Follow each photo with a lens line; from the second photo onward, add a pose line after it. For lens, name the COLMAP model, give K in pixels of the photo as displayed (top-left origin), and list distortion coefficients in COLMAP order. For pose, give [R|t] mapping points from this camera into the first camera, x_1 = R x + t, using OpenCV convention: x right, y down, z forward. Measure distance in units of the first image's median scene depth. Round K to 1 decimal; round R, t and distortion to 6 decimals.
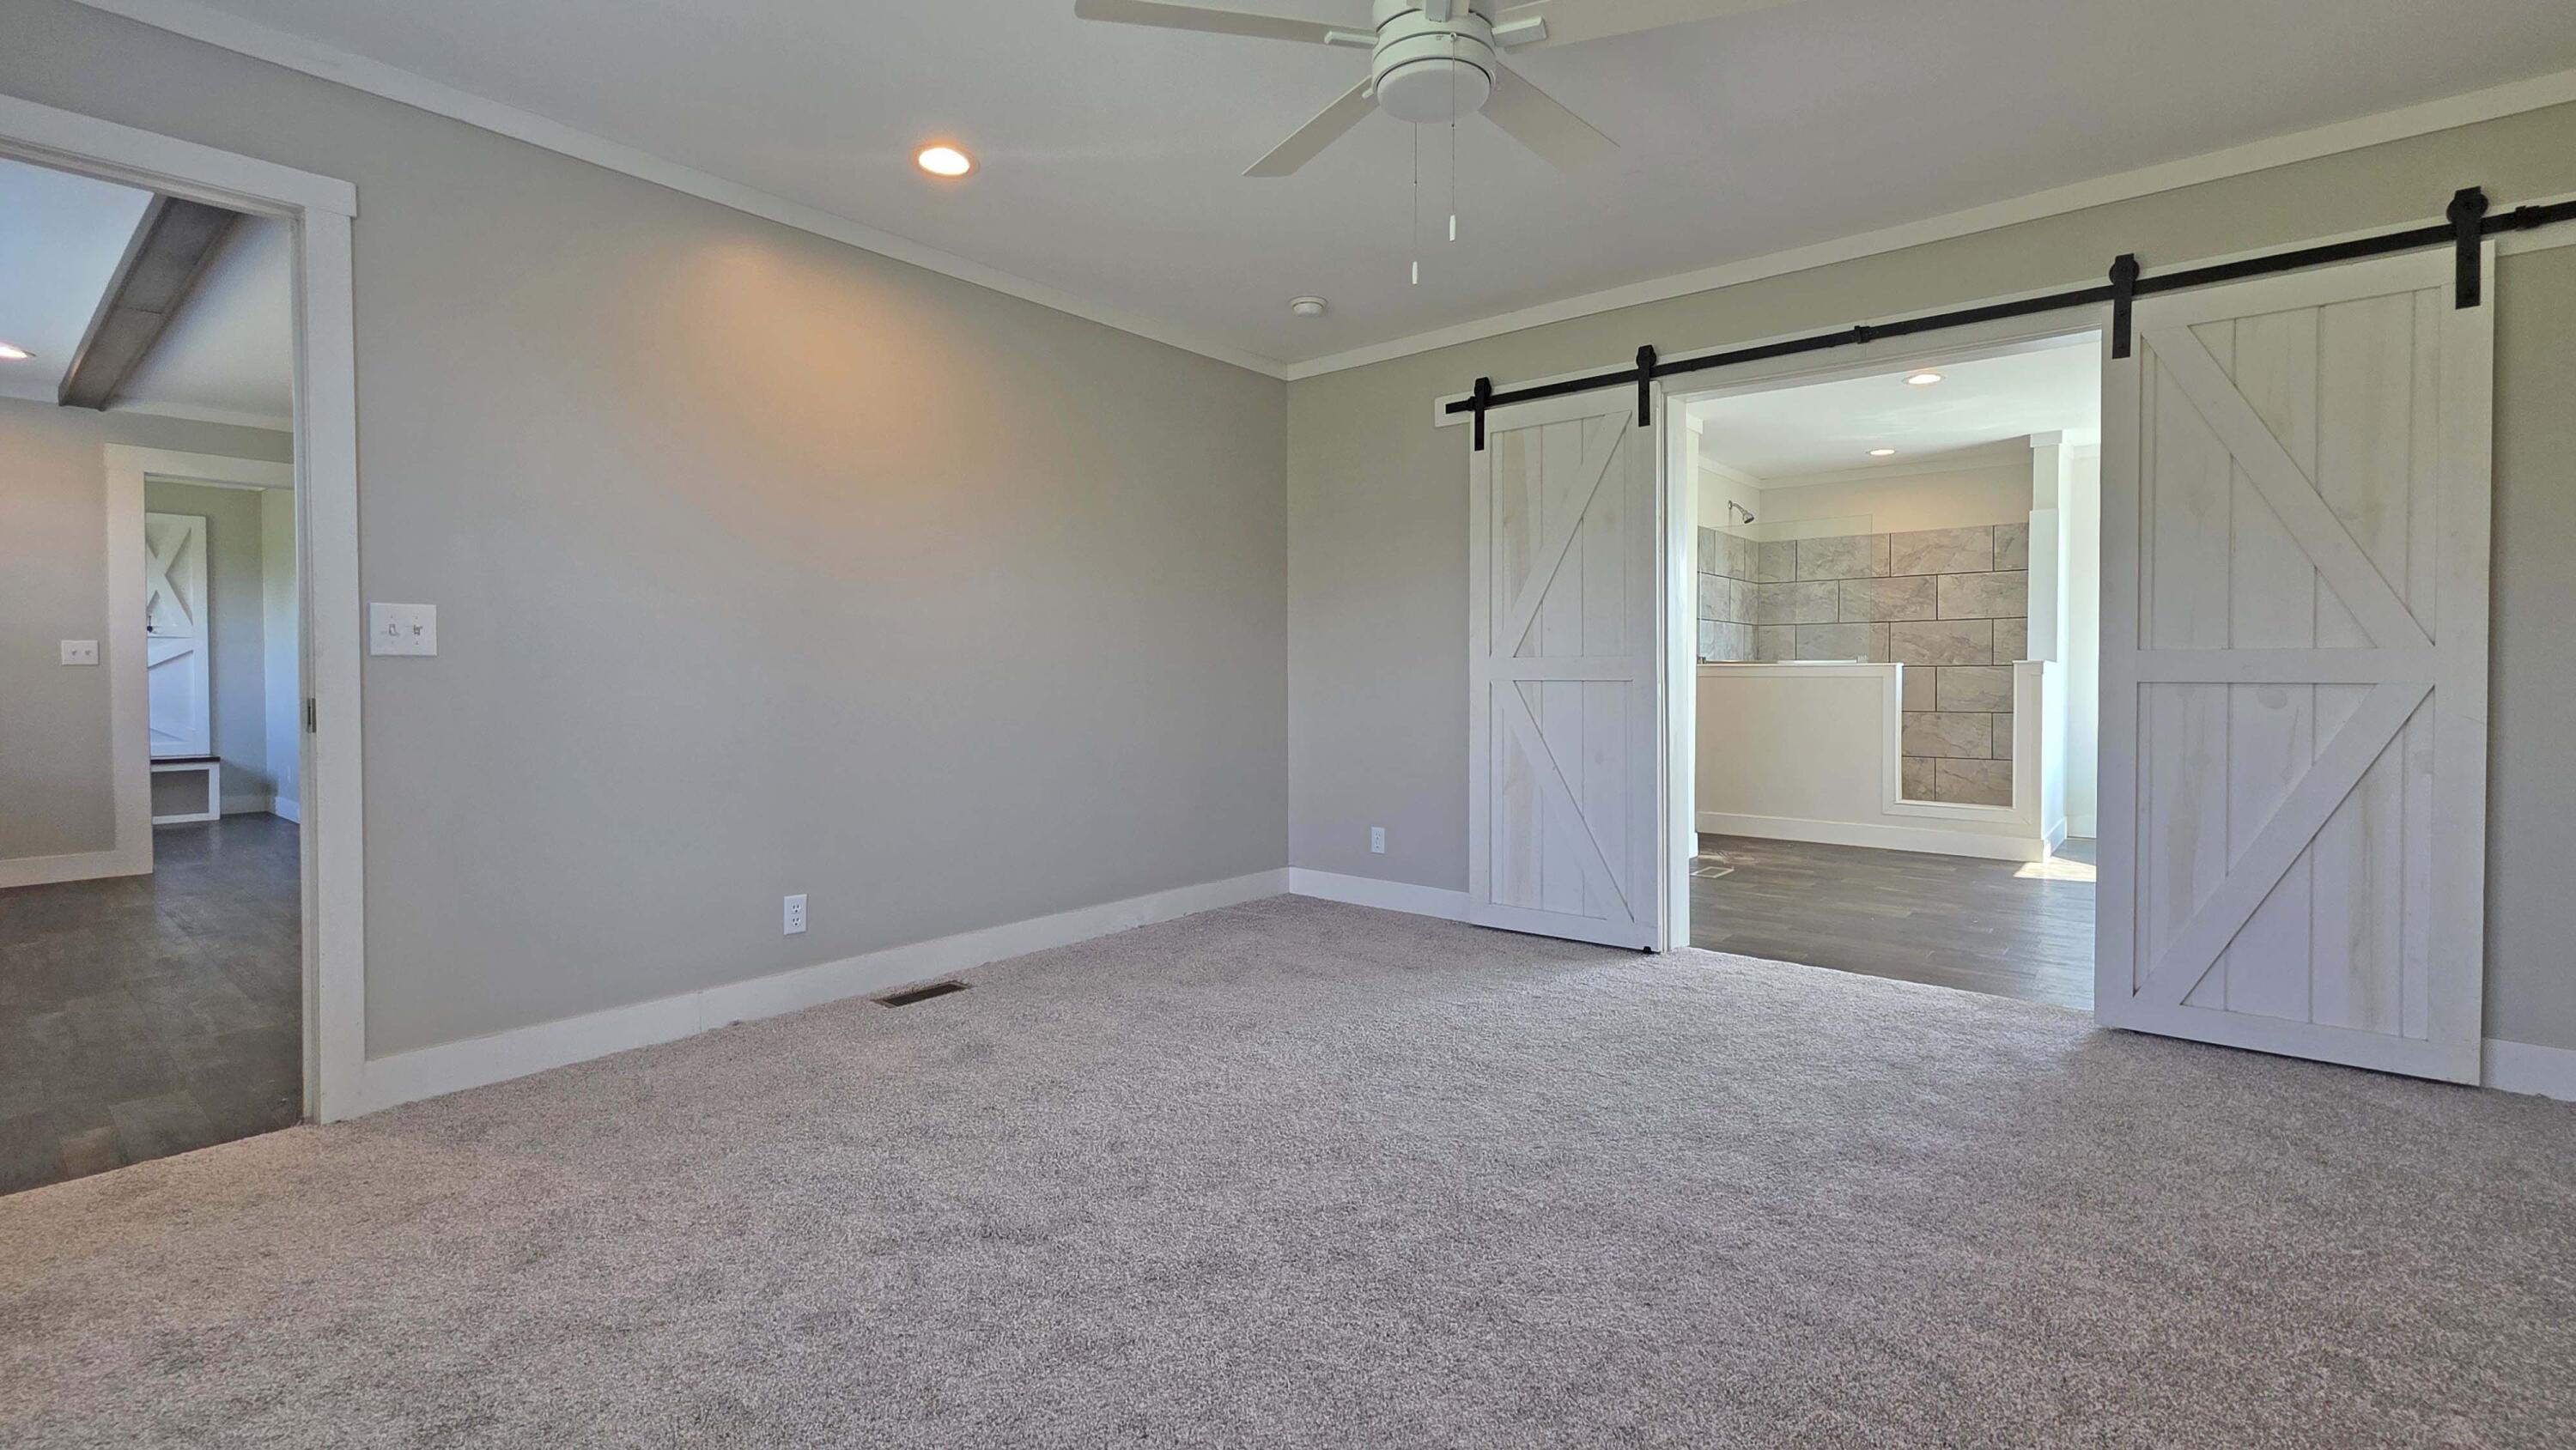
lens RADIAL K [[1124.9, 0, 1301.9], [0, 1124.9, 690.5], [0, 0, 1]] dist [0.002537, -0.000234]
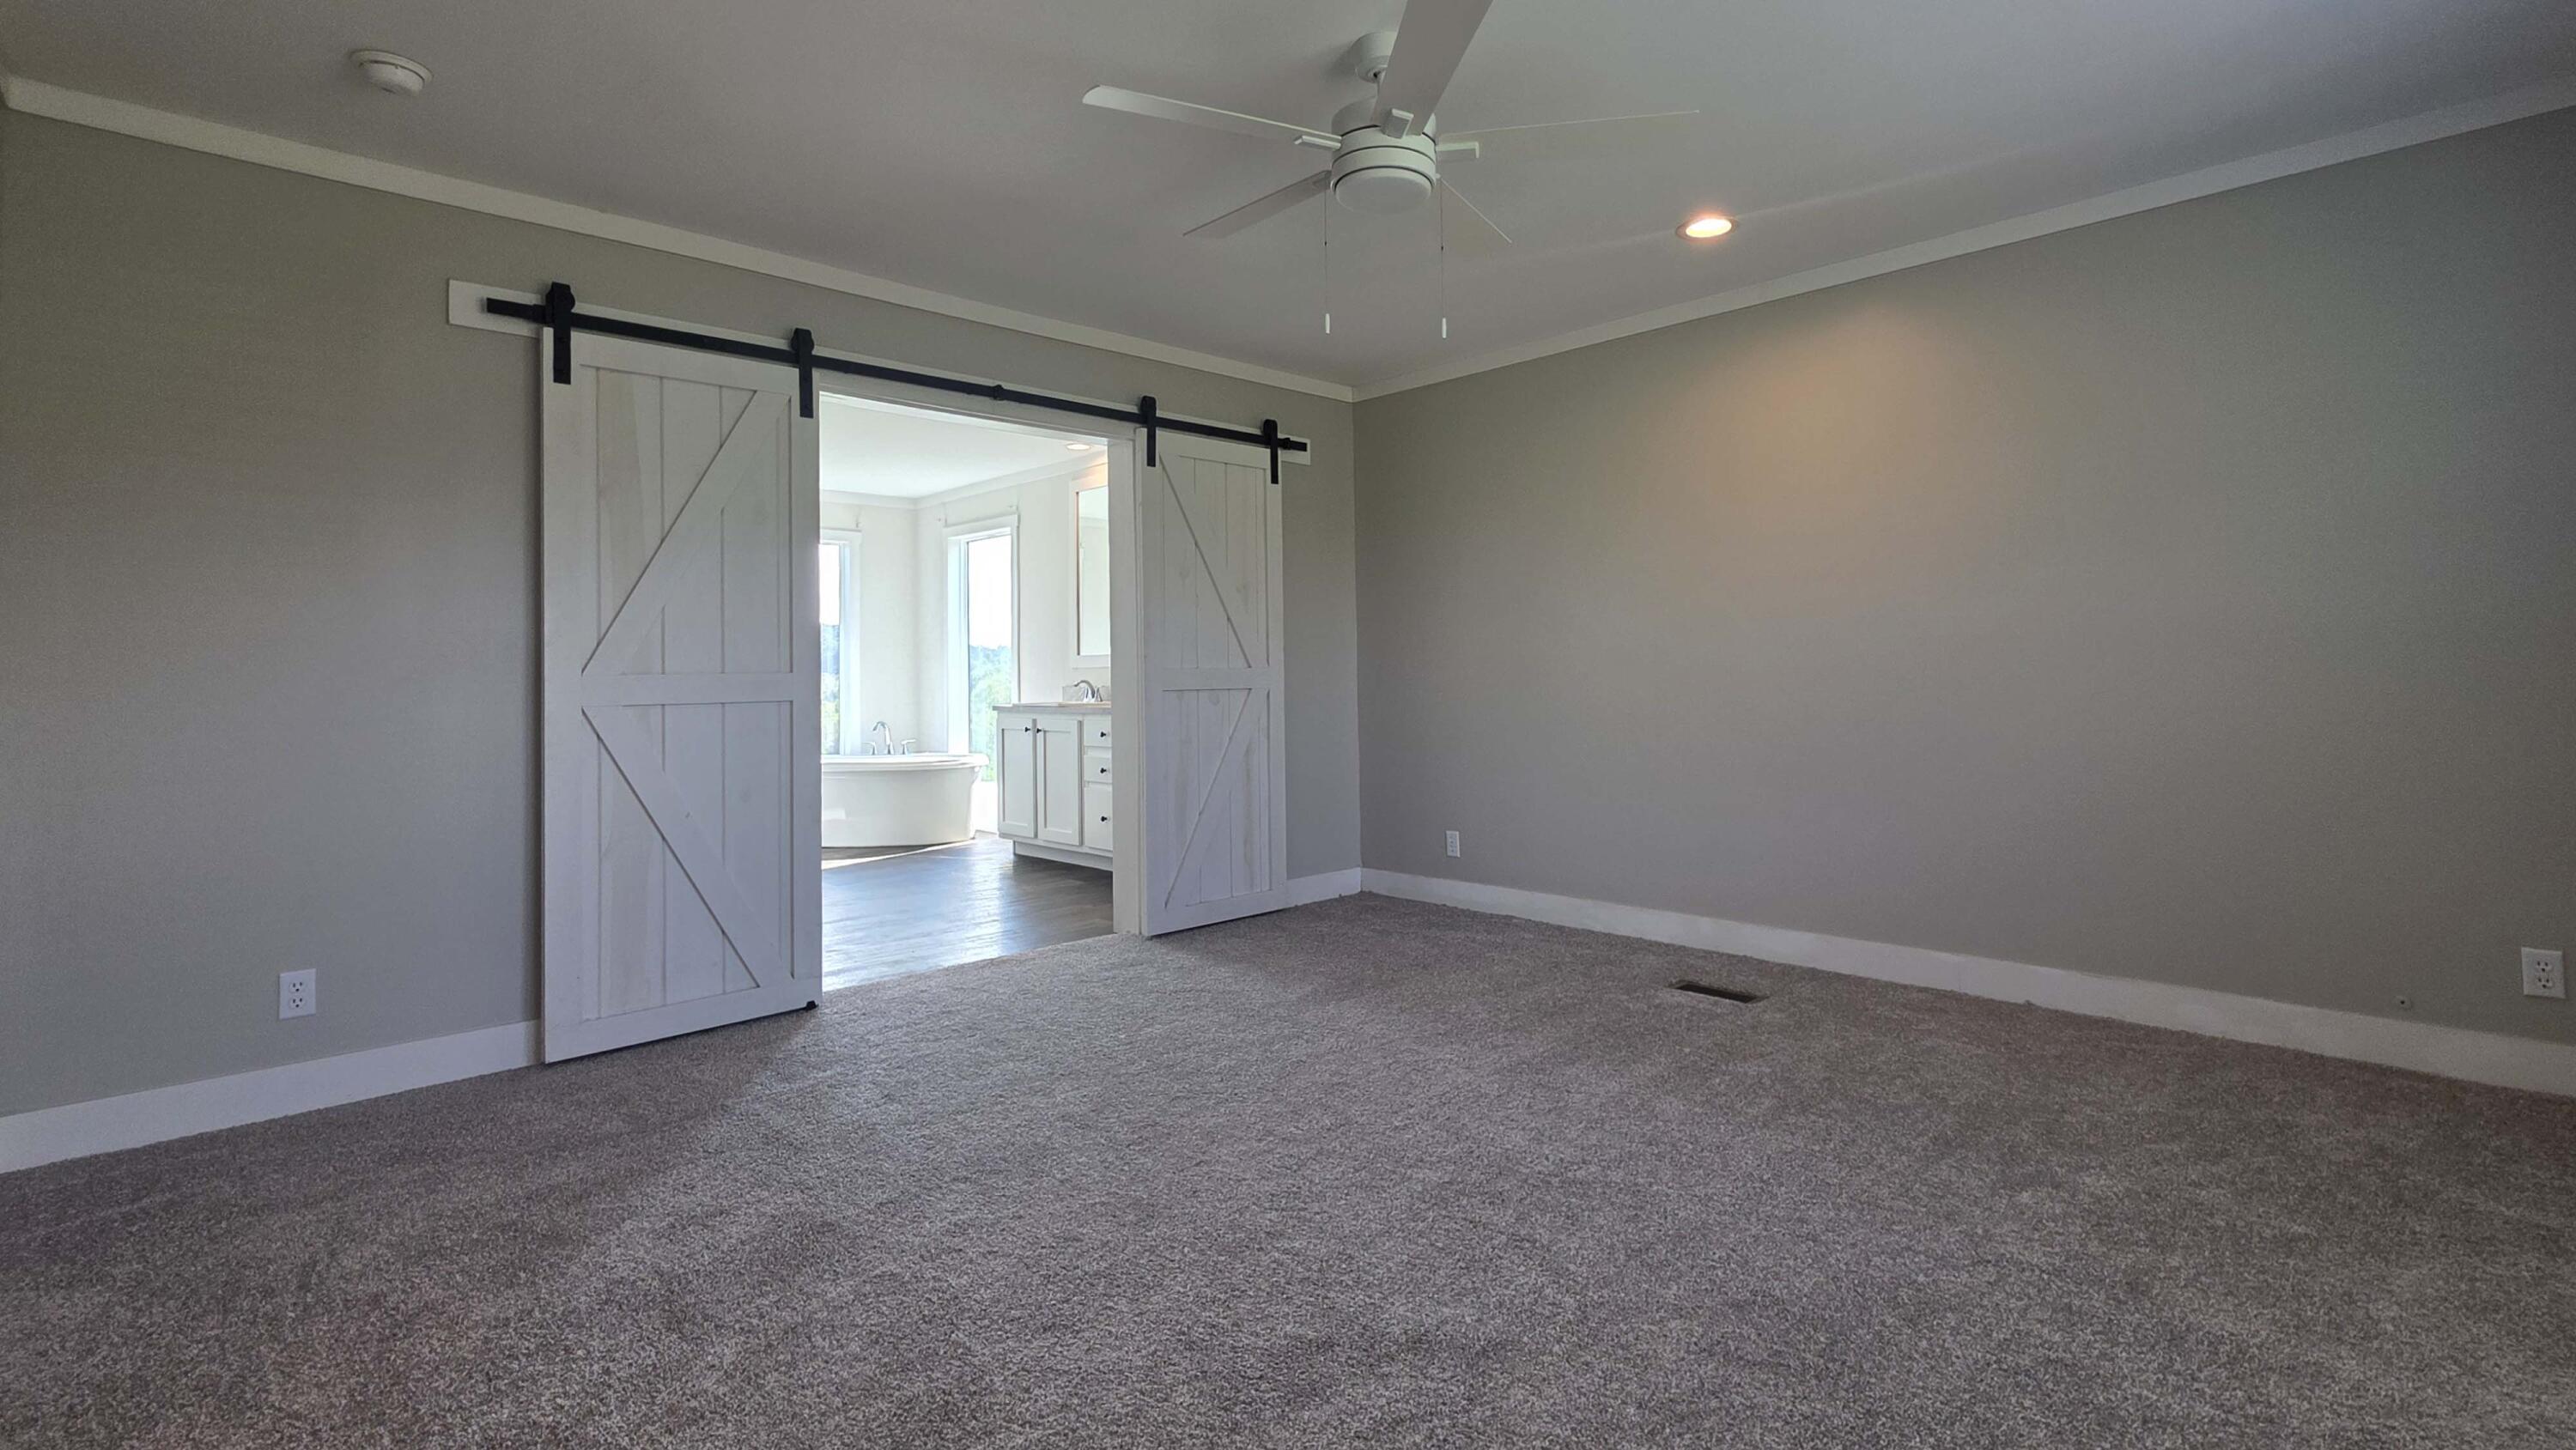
lens RADIAL K [[1124.9, 0, 1301.9], [0, 1124.9, 690.5], [0, 0, 1]] dist [0.002537, -0.000234]
pose [[0.131292, -0.018844, 0.991165, -0.533474], [0.029408, 0.999453, 0.015106, -0.021095], [-0.990907, 0.027165, 0.131775, 0.497350]]
